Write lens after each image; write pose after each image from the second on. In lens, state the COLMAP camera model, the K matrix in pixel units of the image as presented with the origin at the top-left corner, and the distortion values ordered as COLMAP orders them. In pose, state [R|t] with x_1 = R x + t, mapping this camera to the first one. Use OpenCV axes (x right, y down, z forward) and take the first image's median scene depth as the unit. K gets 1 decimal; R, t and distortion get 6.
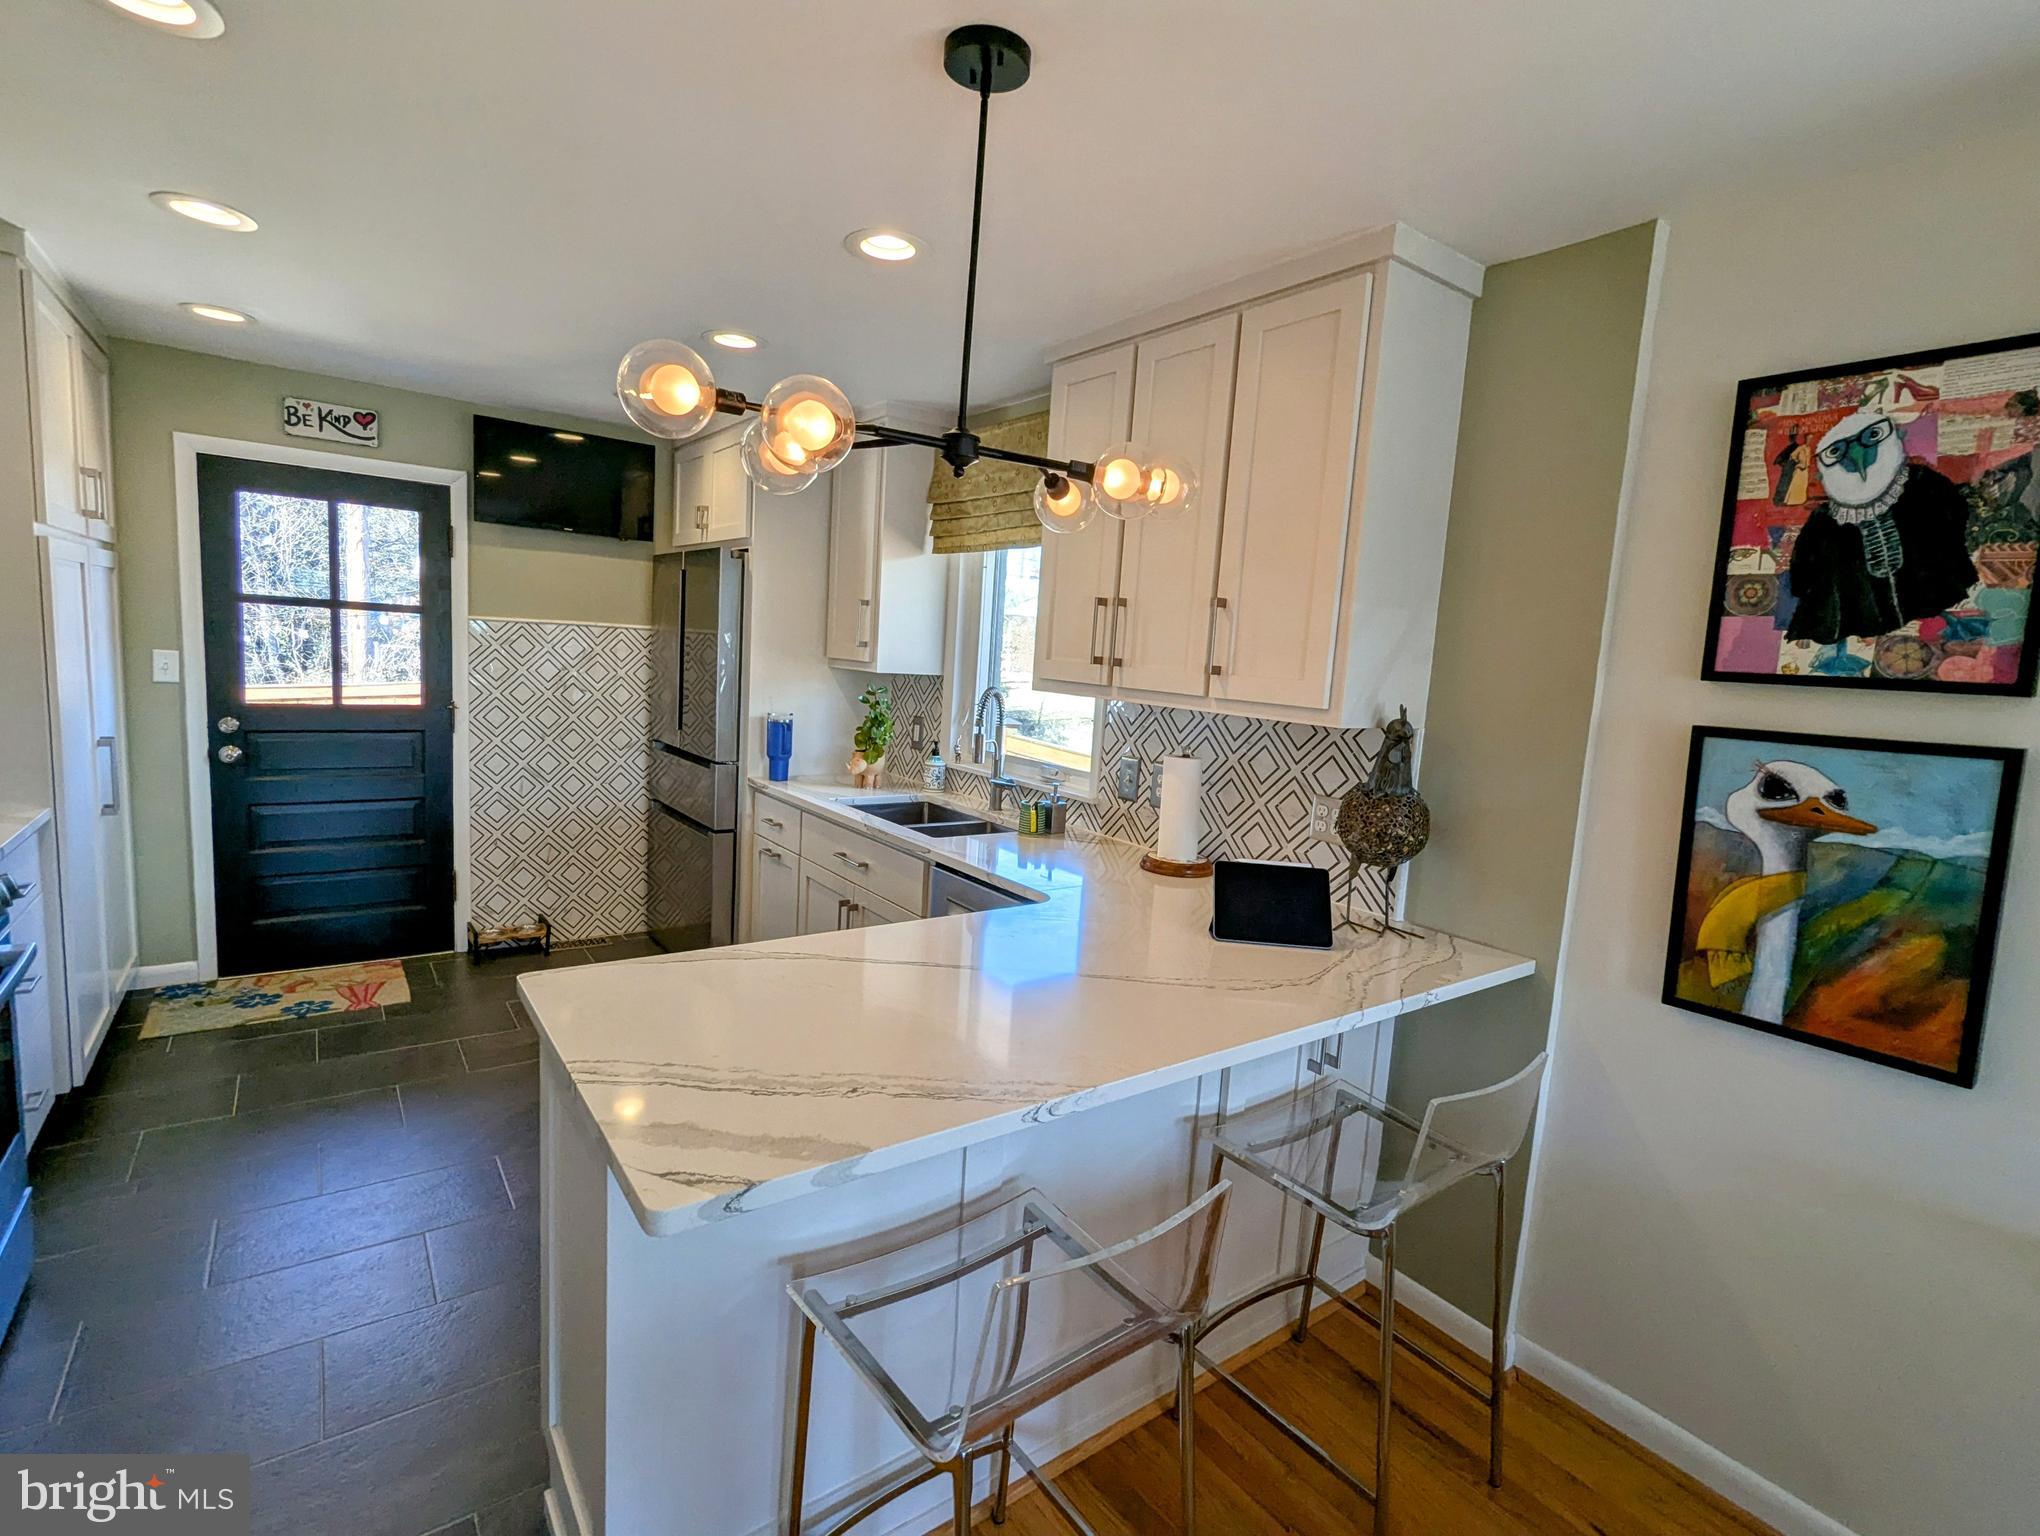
lens RADIAL K [[958.6, 0, 1015.1], [0, 958.6, 771.9], [0, 0, 1]] dist [0.000081, -0.001092]
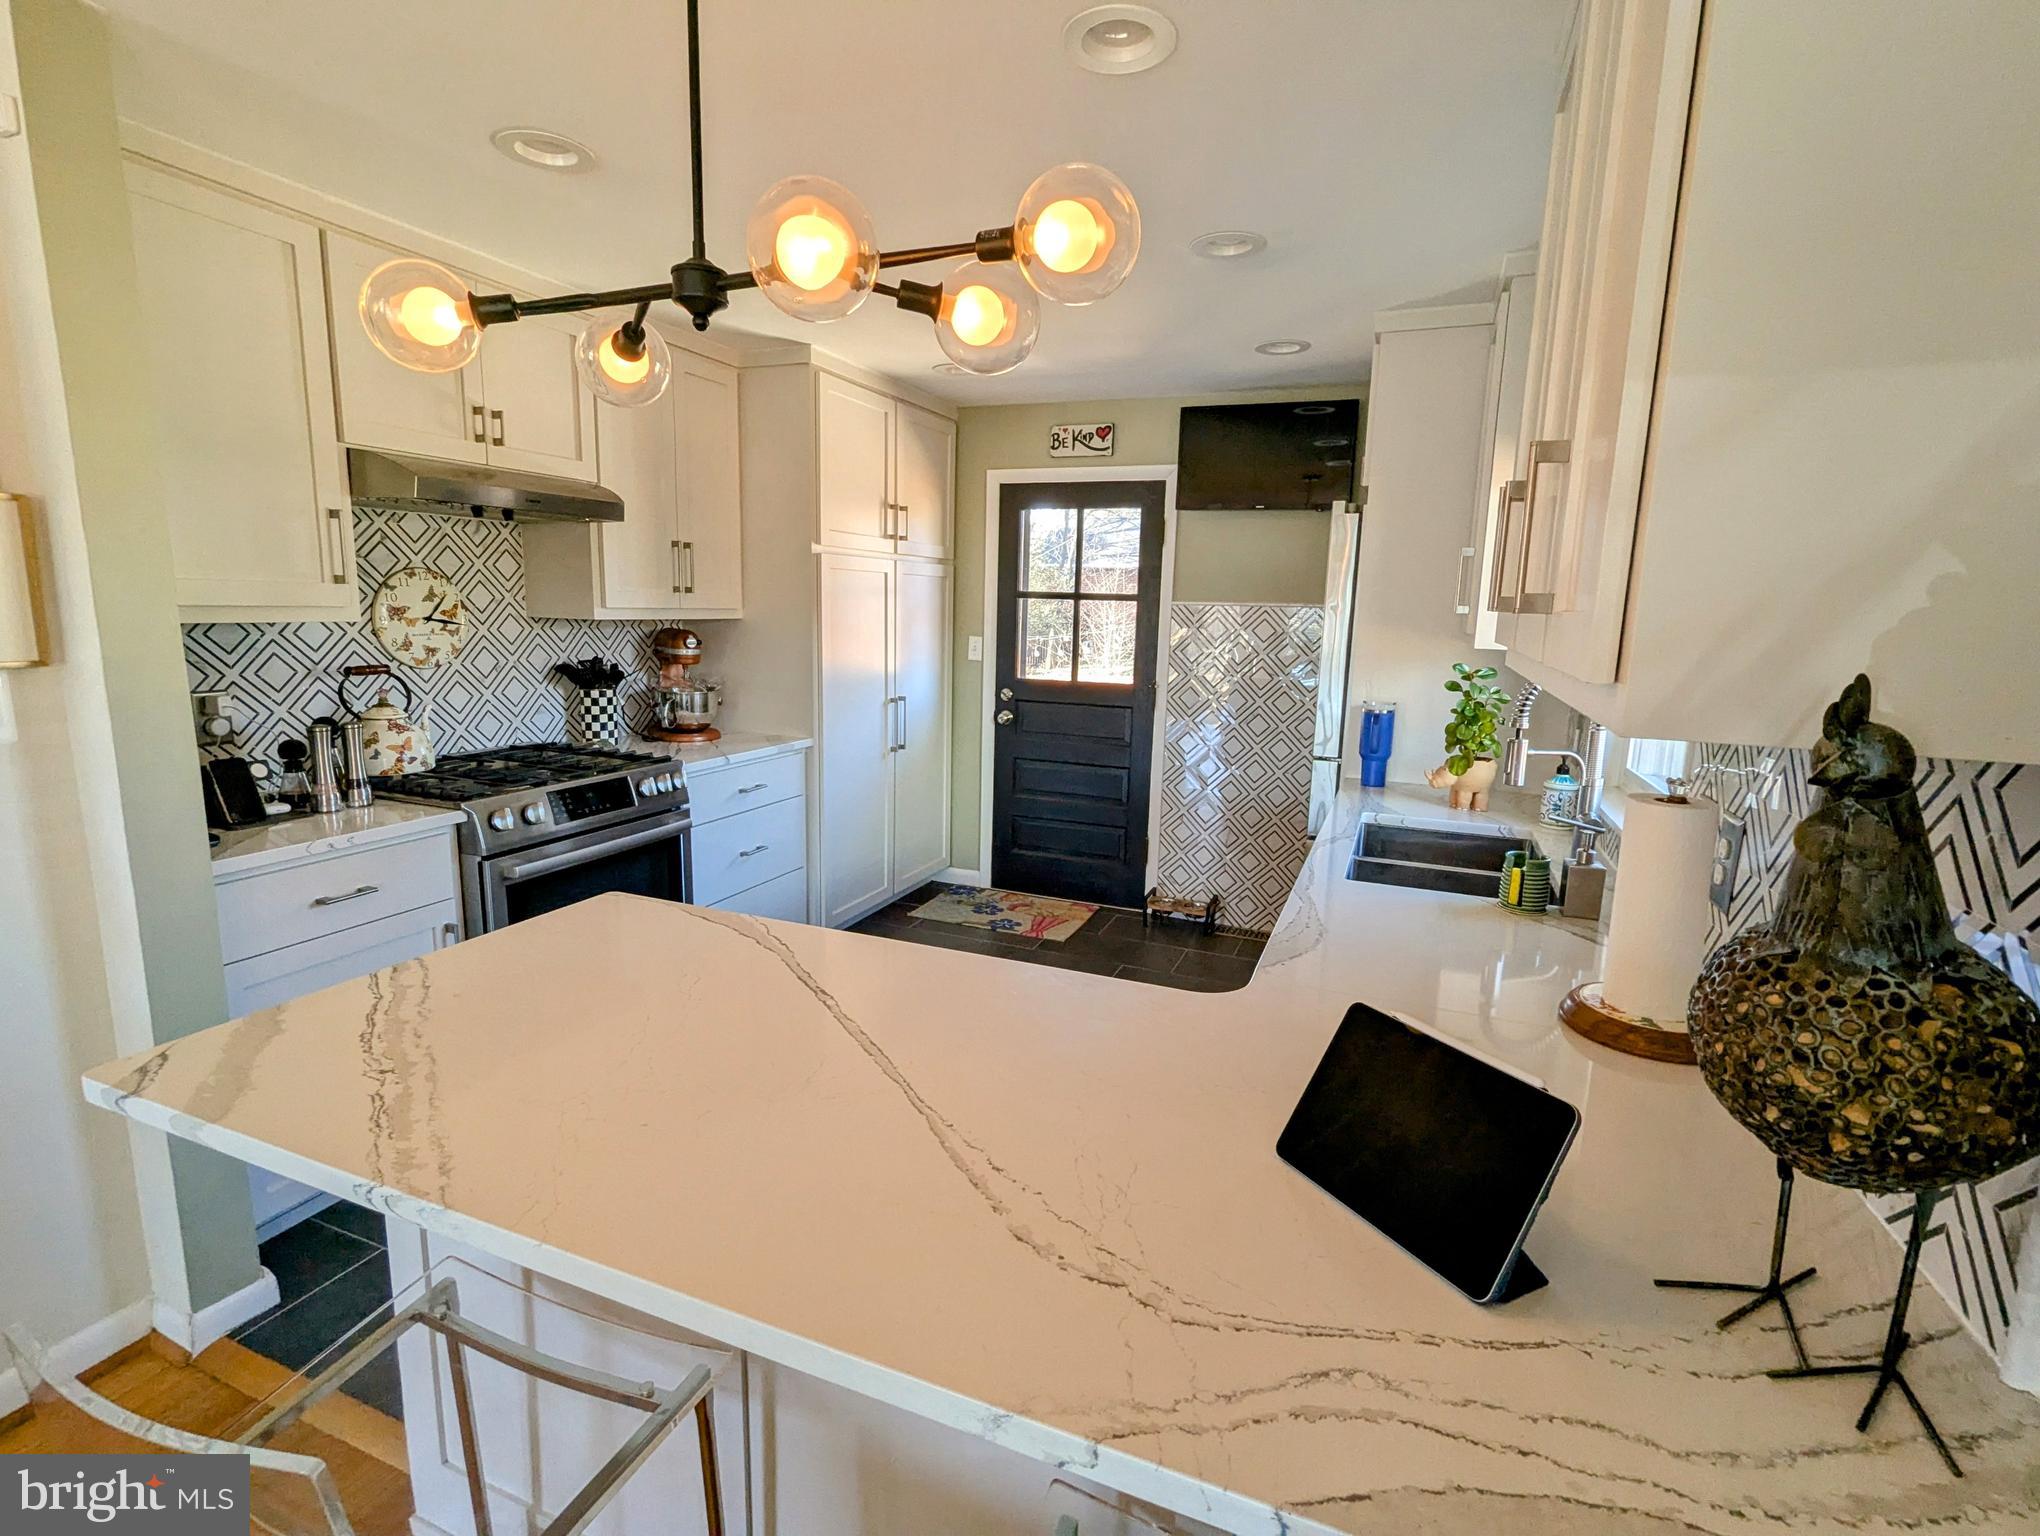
lens RADIAL K [[958.6, 0, 1015.1], [0, 958.6, 771.9], [0, 0, 1]] dist [0.000081, -0.001092]
pose [[0.523850, 0.099144, -0.846021, 0.277432], [-0.101602, 0.993385, 0.053503, -0.015447], [0.845729, 0.057930, 0.530459, 0.328180]]
